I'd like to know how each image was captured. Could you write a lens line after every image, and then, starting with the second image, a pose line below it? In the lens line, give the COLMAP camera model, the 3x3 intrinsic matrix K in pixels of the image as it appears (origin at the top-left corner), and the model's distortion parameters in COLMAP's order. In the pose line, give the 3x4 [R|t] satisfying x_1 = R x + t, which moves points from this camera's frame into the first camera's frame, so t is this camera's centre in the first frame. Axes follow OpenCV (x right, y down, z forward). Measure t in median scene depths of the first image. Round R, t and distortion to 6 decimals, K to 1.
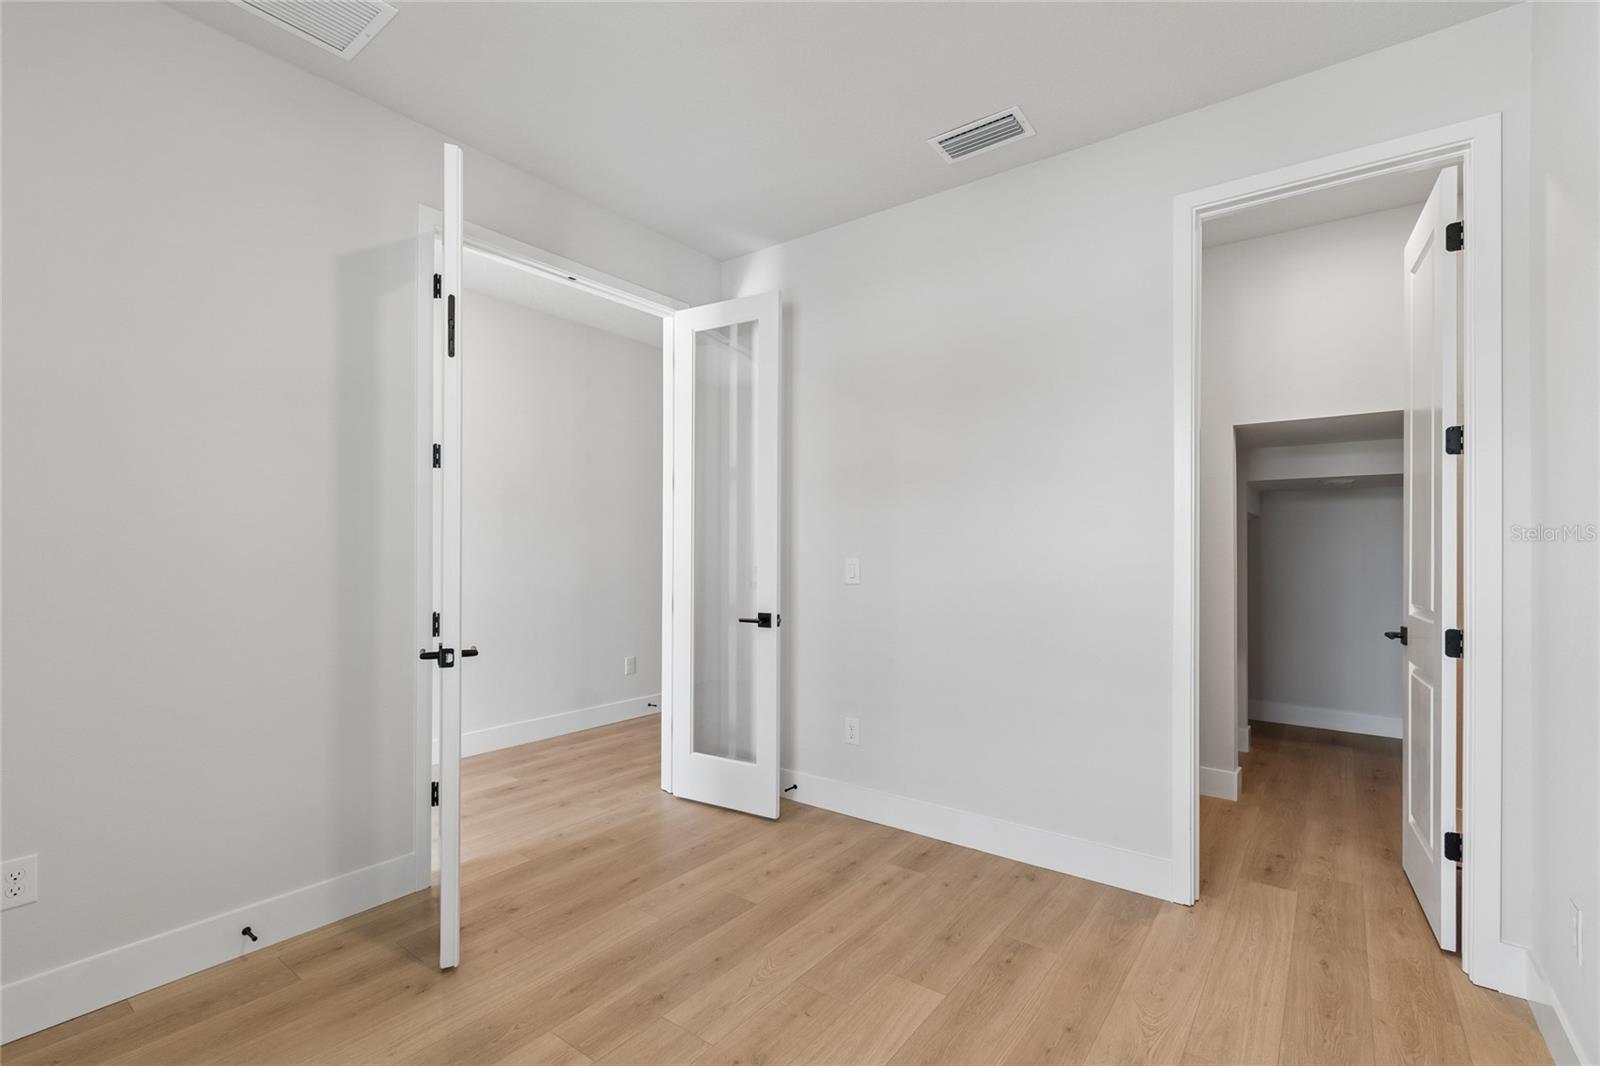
lens RADIAL K [[712.1, 0, 798.9], [0, 712.1, 544.7], [0, 0, 1]] dist [0.006097, -0.001334]
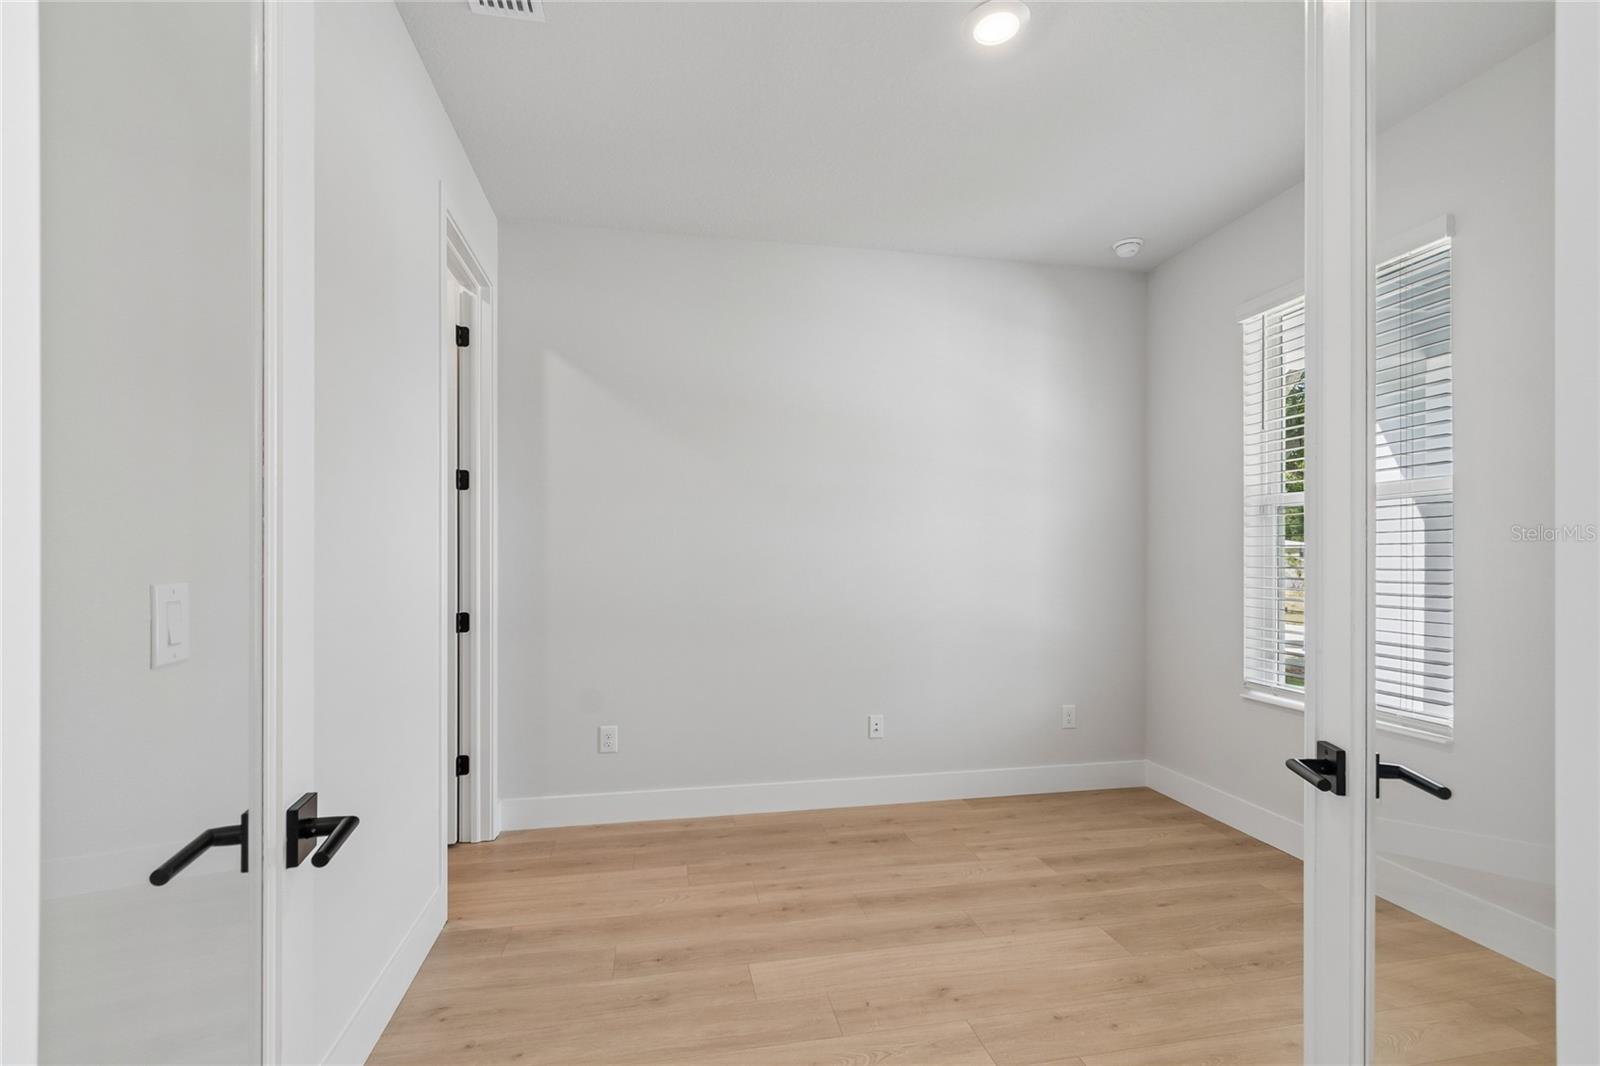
lens RADIAL K [[712.1, 0, 799.6], [0, 712.1, 548.5], [0, 0, 1]] dist [0.006097, -0.001334]
pose [[-0.742713, 0.009883, 0.669537, -0.574497], [-0.006032, 0.999752, -0.021448, 0.019409], [-0.669583, -0.019969, -0.742469, 1.728049]]
